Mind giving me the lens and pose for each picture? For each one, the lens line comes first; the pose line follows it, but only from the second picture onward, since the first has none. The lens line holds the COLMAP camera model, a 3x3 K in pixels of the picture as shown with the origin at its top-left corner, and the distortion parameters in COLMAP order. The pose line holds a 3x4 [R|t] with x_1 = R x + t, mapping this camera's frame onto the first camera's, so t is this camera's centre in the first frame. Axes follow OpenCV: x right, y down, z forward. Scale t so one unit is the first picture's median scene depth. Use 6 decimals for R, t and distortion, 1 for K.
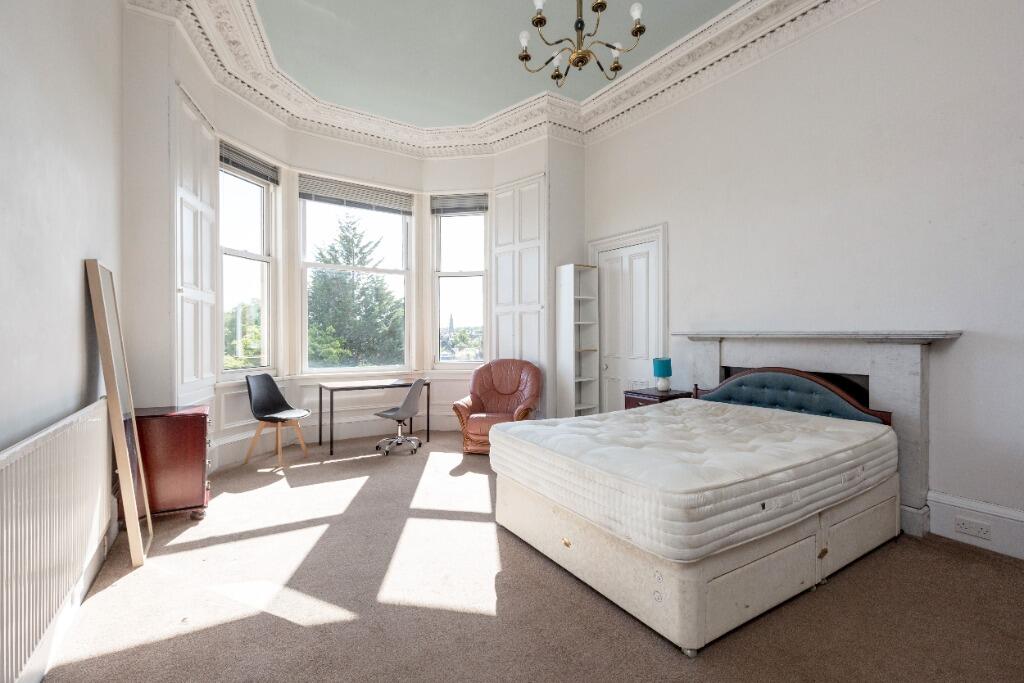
lens RADIAL K [[463.0, 0, 521.8], [0, 463.0, 336.6], [0, 0, 1]] dist [0.001892, -0.001103]
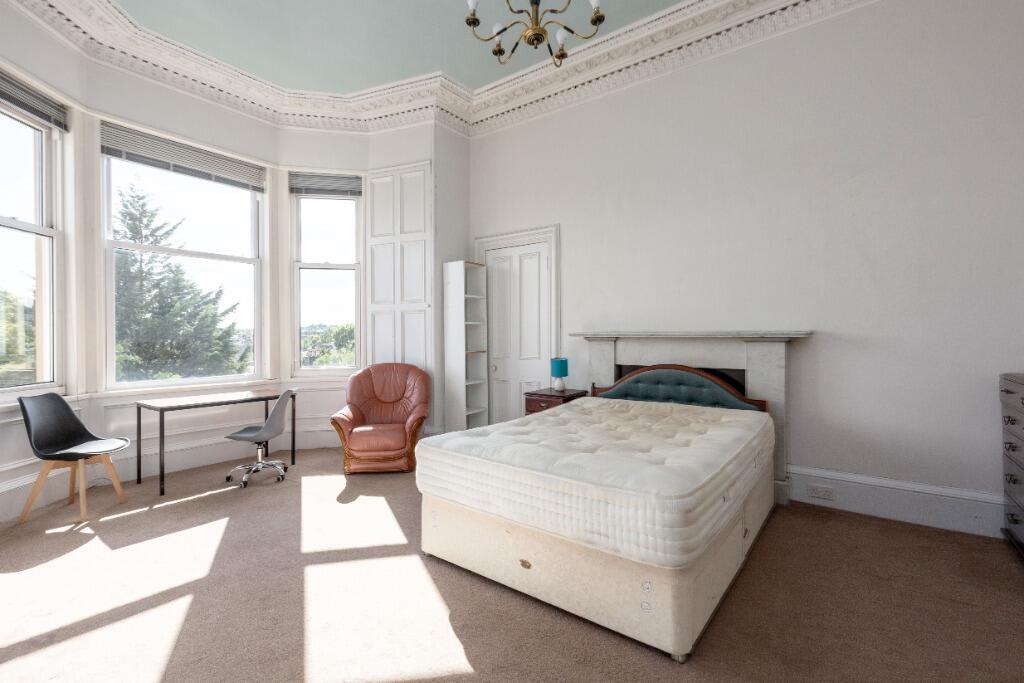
lens RADIAL K [[463.0, 0, 521.8], [0, 463.0, 336.6], [0, 0, 1]] dist [0.001892, -0.001103]
pose [[0.937538, -0.006348, 0.347824, -0.117573], [0.006621, 0.999978, 0.000404, -0.001536], [-0.347819, 0.001924, 0.937560, 0.077687]]
